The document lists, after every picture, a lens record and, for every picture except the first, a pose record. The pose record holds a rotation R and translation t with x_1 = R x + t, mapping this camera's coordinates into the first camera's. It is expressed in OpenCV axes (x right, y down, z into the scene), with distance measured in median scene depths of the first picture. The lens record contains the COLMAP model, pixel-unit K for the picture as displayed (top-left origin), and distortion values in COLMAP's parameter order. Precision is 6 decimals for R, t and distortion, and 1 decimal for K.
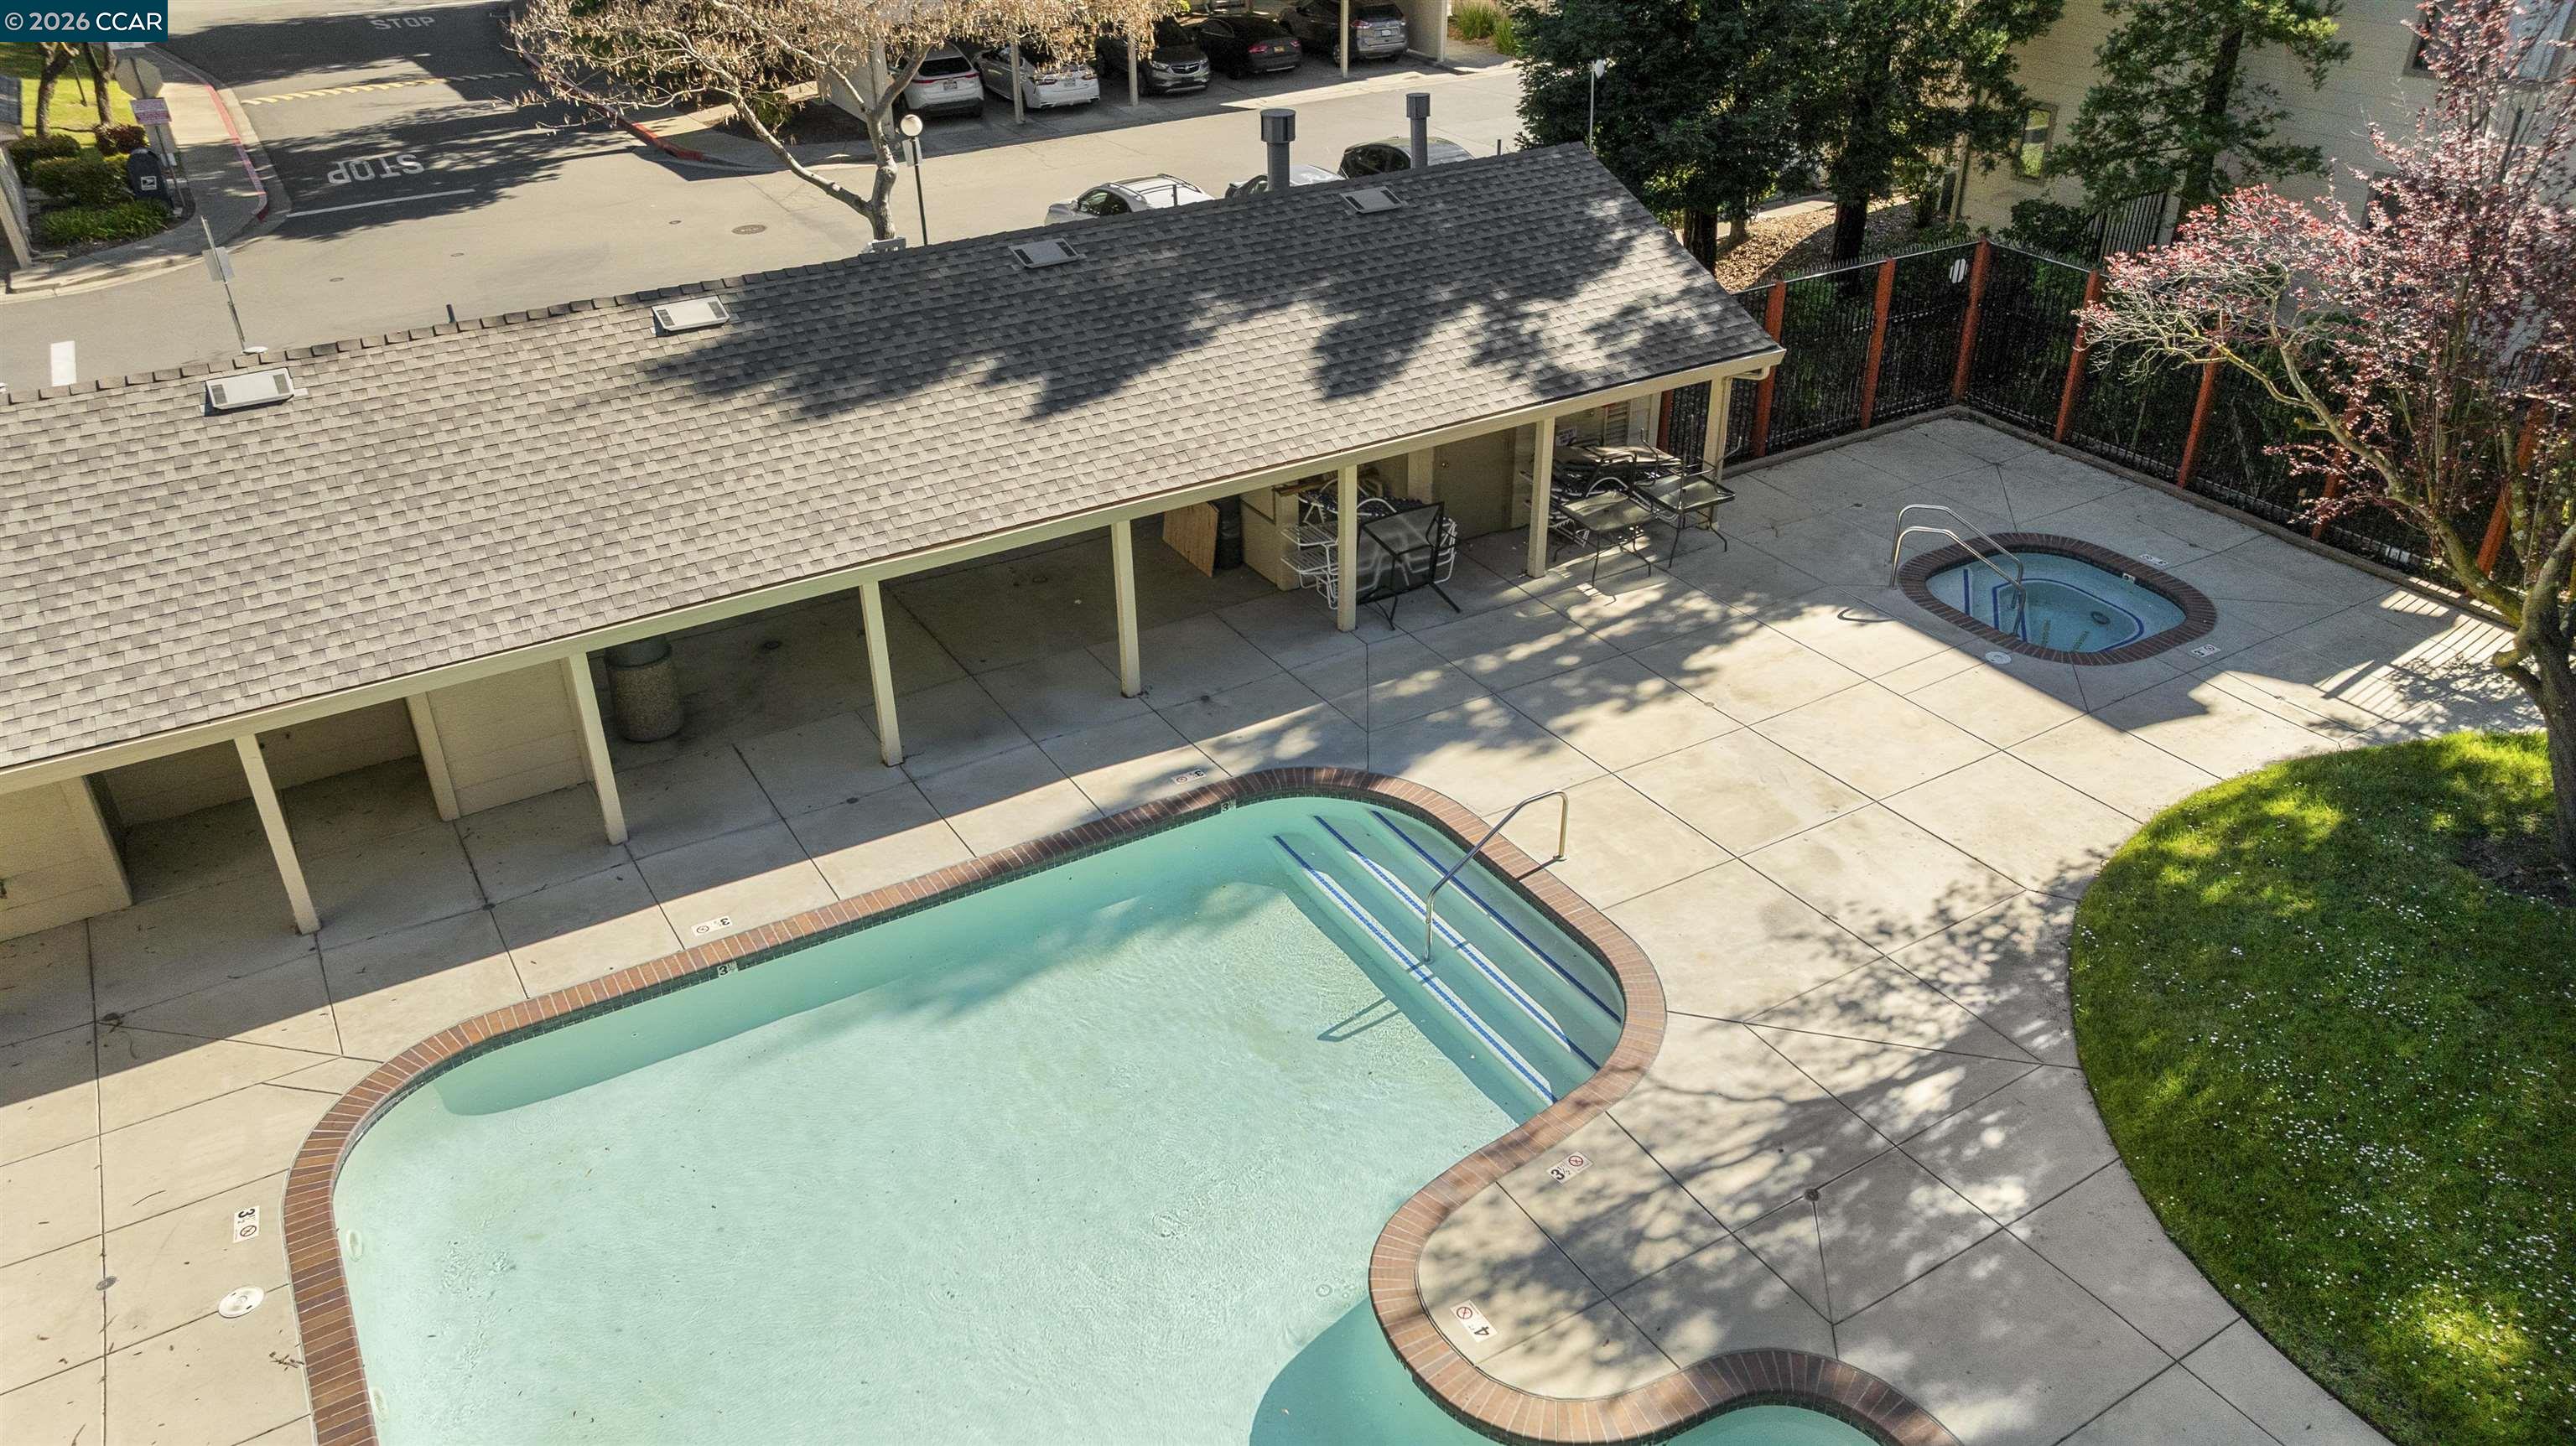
lens RADIAL K [[1802.8, 0, 1288.7], [0, 1802.8, 726.1], [0, 0, 1]] dist [-0.006852, -0.003693]
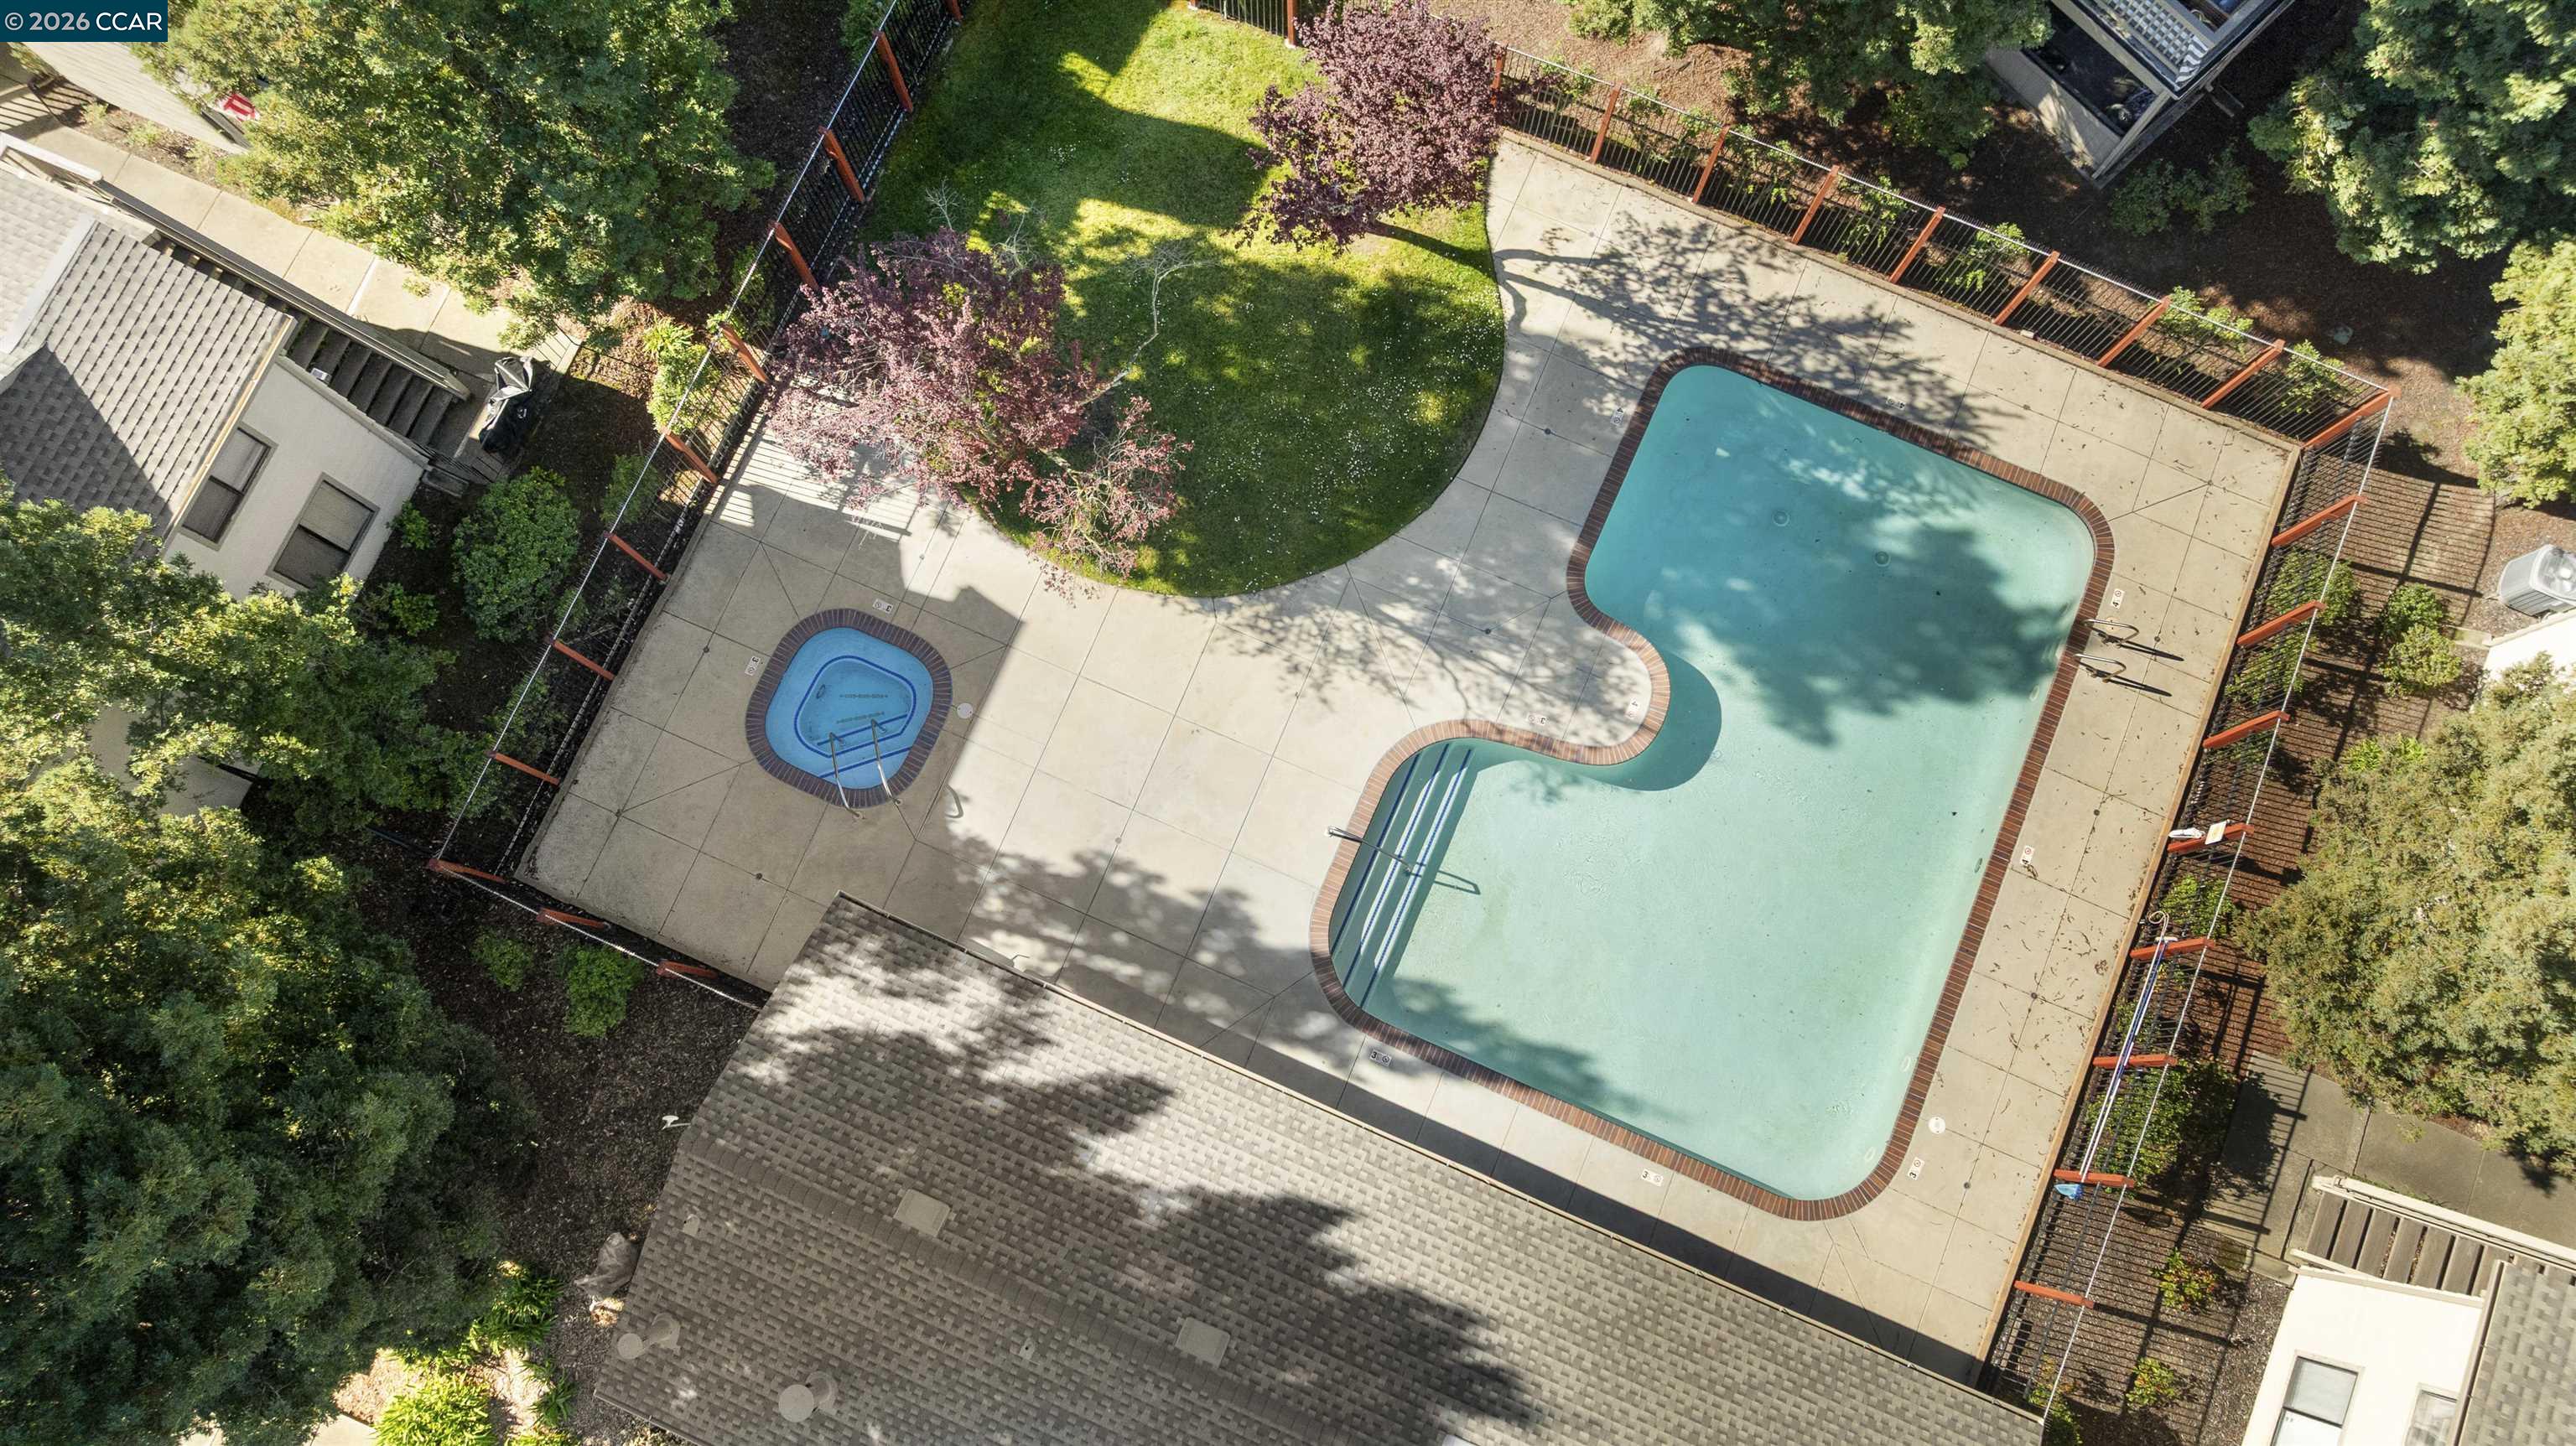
lens RADIAL K [[1802.8, 0, 1288.7], [0, 1802.8, 726.1], [0, 0, 1]] dist [-0.006852, -0.003693]
pose [[-0.581361, -0.794298, 0.176383, -0.055441], [0.418500, -0.106006, 0.902009, -1.455630], [-0.697766, 0.598209, 0.394041, 0.230376]]
